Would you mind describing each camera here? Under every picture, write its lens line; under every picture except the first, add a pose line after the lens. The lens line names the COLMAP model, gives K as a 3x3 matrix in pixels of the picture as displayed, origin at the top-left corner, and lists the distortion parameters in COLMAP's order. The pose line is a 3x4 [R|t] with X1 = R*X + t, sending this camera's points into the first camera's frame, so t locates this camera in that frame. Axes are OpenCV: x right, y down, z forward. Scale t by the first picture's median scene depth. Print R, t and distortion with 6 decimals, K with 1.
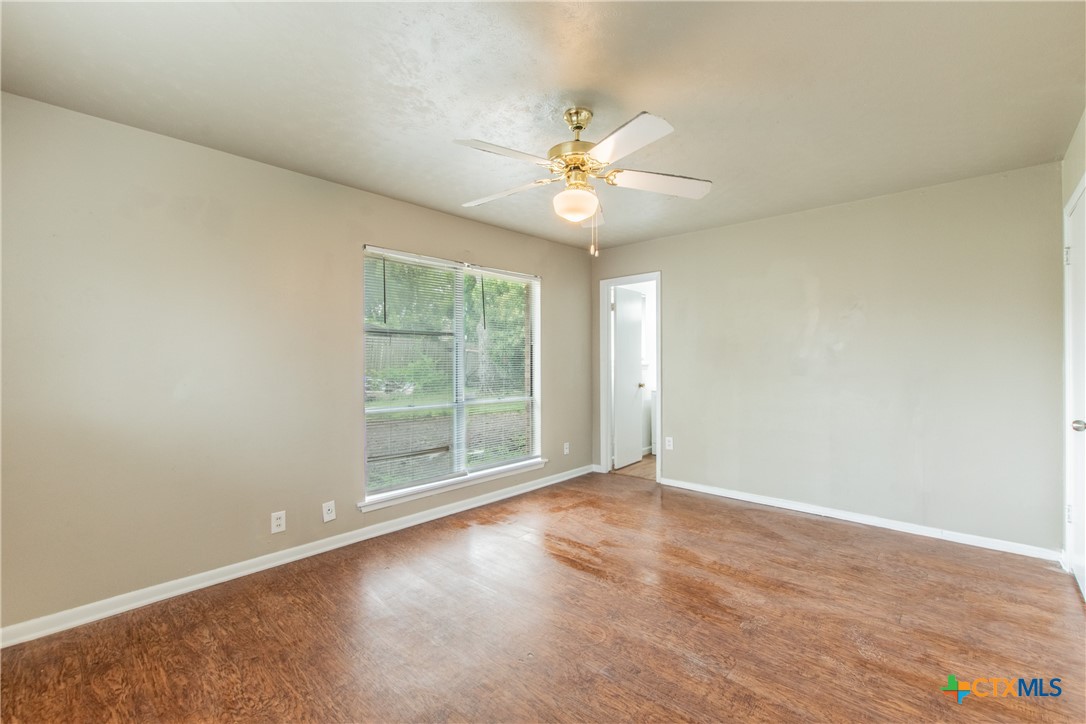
lens RADIAL K [[468.9, 0, 543.0], [0, 468.9, 362.0], [0, 0, 1]] dist [0.001102, -0.000362]
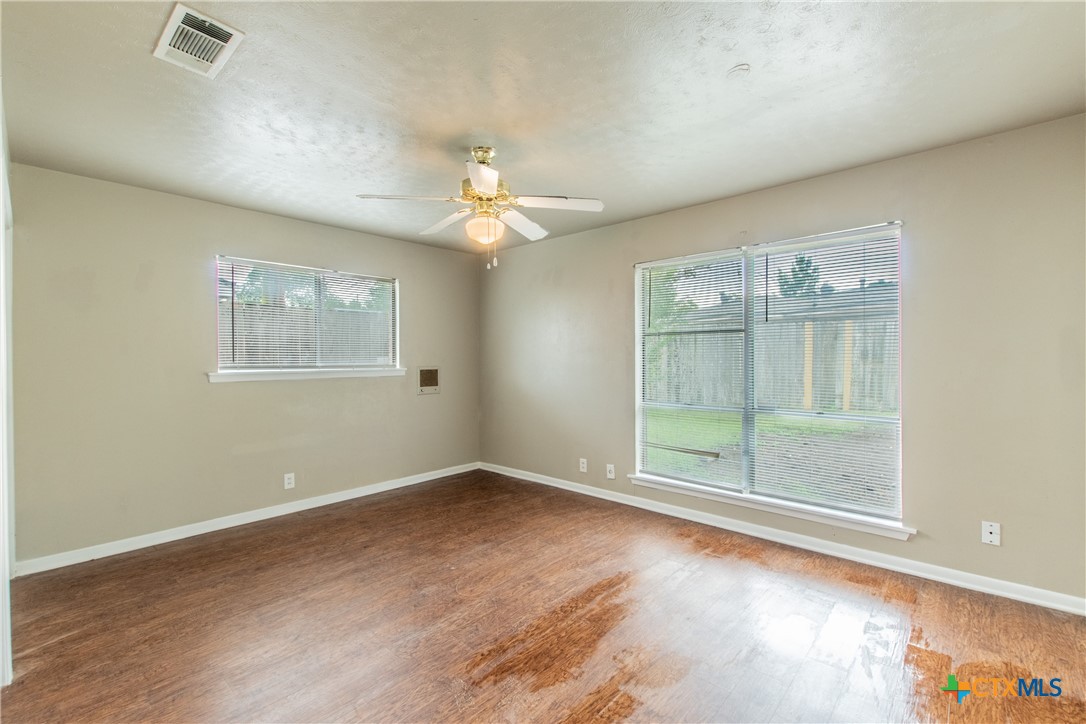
lens RADIAL K [[468.9, 0, 543.0], [0, 468.9, 362.0], [0, 0, 1]] dist [0.001102, -0.000362]
pose [[-0.005189, 0.012757, -0.999905, 0.954419], [0.000113, 0.999919, 0.012756, -0.013190], [0.999987, -0.000046, -0.005190, 0.879140]]
